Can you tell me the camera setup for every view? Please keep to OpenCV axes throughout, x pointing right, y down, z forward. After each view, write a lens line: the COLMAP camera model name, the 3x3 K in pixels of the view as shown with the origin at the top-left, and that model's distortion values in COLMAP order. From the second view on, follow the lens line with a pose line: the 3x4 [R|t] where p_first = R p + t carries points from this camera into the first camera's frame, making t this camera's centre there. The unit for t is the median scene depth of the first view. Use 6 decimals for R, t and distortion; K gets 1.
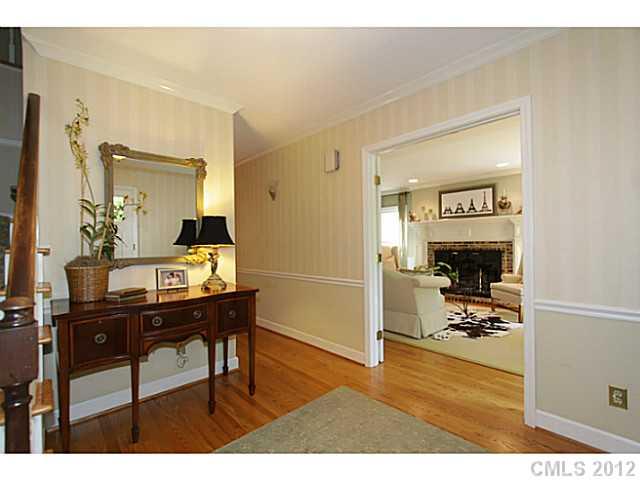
lens RADIAL K [[292.9, 0, 319.6], [0, 292.9, 241.5], [0, 0, 1]] dist [0.000967, 0.000012]
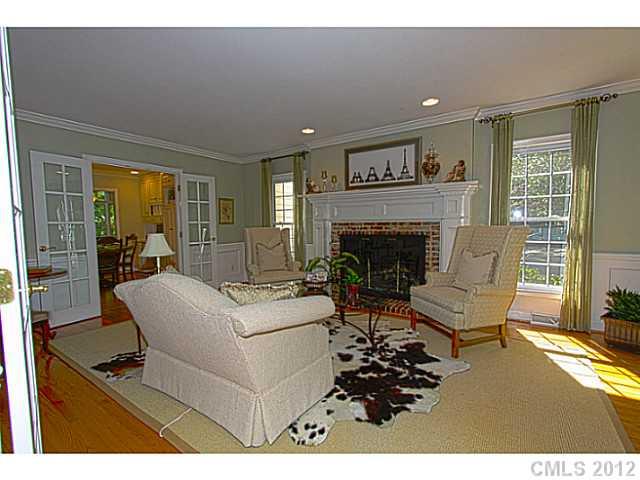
lens RADIAL K [[292.9, 0, 319.8], [0, 292.9, 241.6], [0, 0, 1]] dist [0.000967, 0.000012]
pose [[0.973745, -0.012932, 0.227273, 0.211104], [-0.000833, 0.998176, 0.060368, 0.004285], [-0.227639, -0.058972, 0.971958, 0.367601]]
